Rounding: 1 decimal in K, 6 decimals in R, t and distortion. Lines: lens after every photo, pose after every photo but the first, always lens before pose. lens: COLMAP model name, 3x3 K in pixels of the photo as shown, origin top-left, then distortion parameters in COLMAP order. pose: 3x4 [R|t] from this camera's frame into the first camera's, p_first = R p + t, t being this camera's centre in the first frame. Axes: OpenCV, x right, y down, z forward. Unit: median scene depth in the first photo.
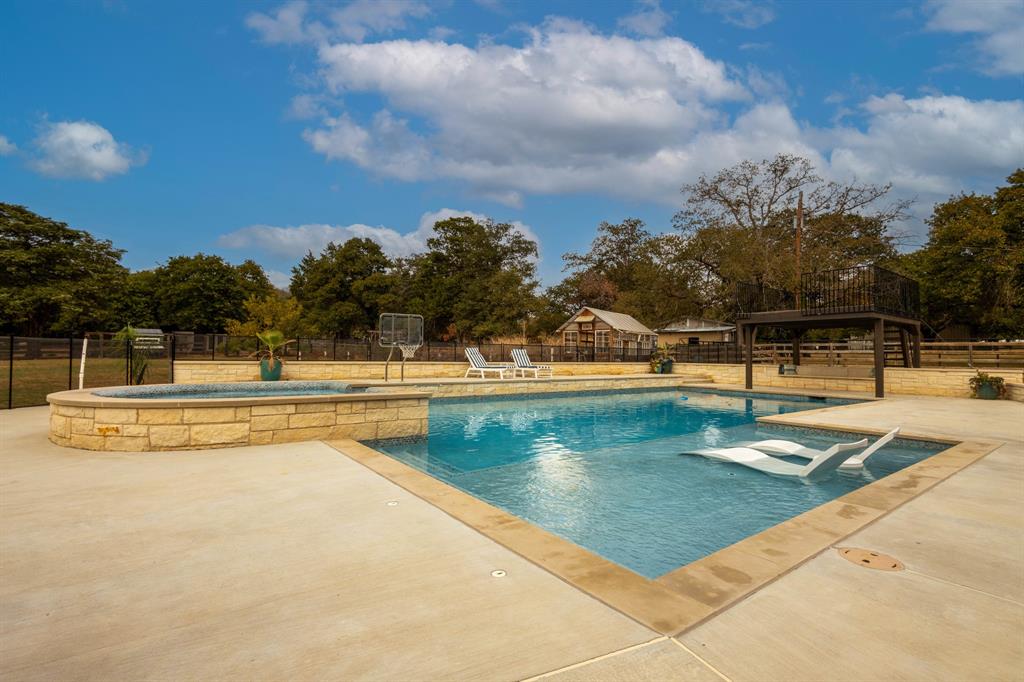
lens RADIAL K [[469.6, 0, 529.1], [0, 469.6, 344.5], [0, 0, 1]] dist [0.005154, -0.000223]
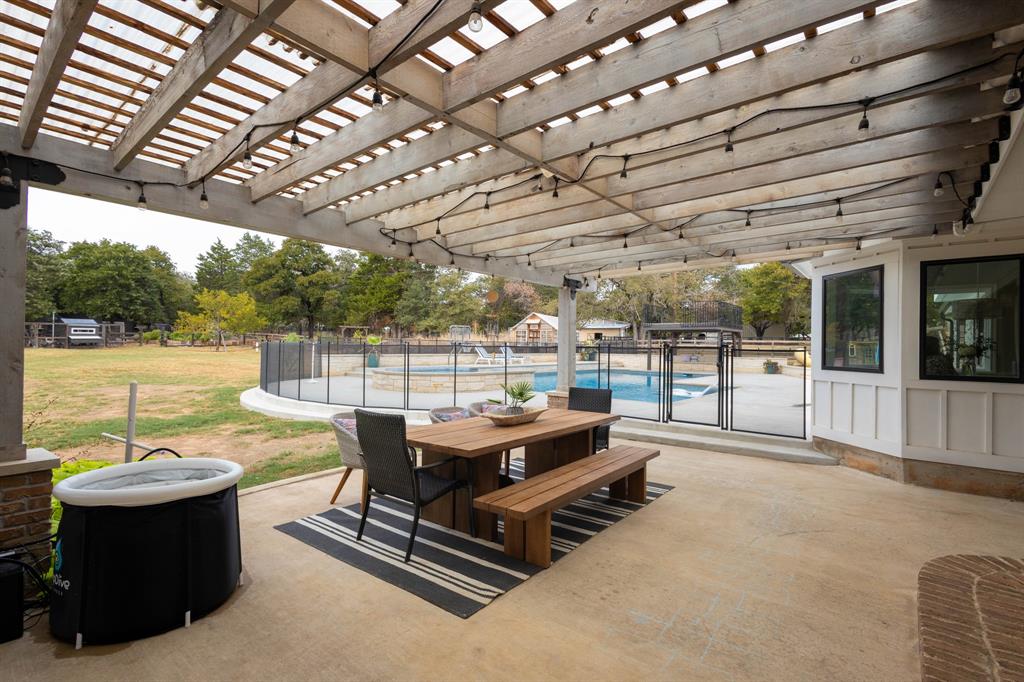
lens RADIAL K [[469.6, 0, 507.7], [0, 469.6, 346.7], [0, 0, 1]] dist [0.005154, -0.000223]
pose [[0.980696, 0.000462, 0.195538, -0.217704], [-0.006572, 0.999510, 0.030600, -0.021329], [-0.195428, -0.031294, 0.980219, -0.324904]]
